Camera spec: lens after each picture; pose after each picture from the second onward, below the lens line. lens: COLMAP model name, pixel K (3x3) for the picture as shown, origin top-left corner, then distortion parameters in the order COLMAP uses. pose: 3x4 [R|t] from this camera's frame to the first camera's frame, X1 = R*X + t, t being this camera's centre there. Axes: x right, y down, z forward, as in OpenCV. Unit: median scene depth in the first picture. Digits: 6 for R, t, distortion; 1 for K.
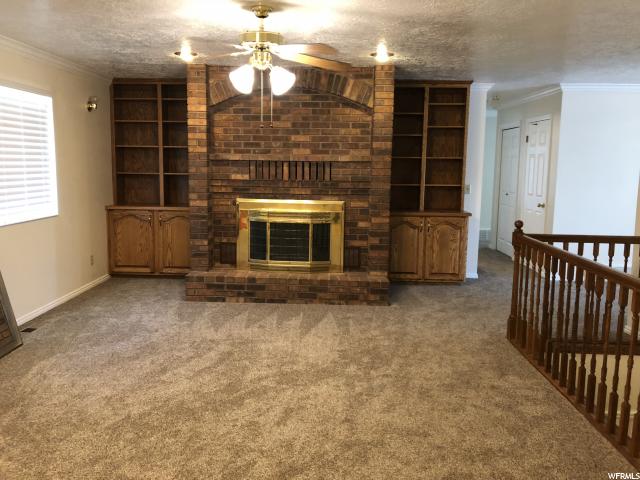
lens RADIAL K [[529.9, 0, 309.6], [0, 529.9, 238.0], [0, 0, 1]] dist [0.031919, -0.018482]
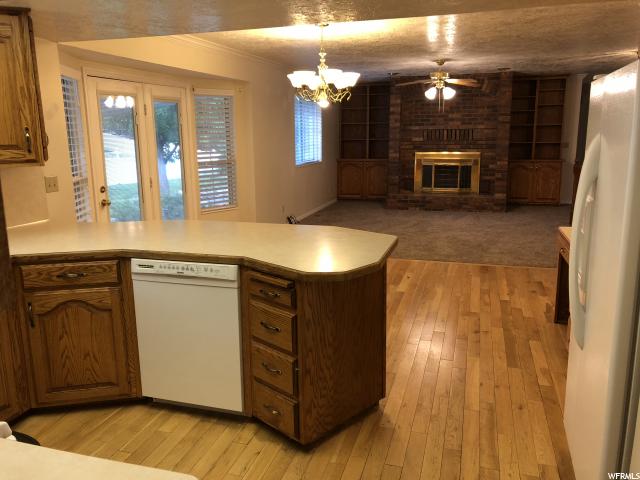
lens RADIAL K [[529.9, 0, 309.6], [0, 529.9, 238.0], [0, 0, 1]] dist [0.031919, -0.018482]
pose [[0.964511, 0.025249, -0.262834, -0.007272], [-0.011242, 0.998442, 0.054659, 0.117343], [0.263804, -0.049765, 0.963292, -0.793362]]
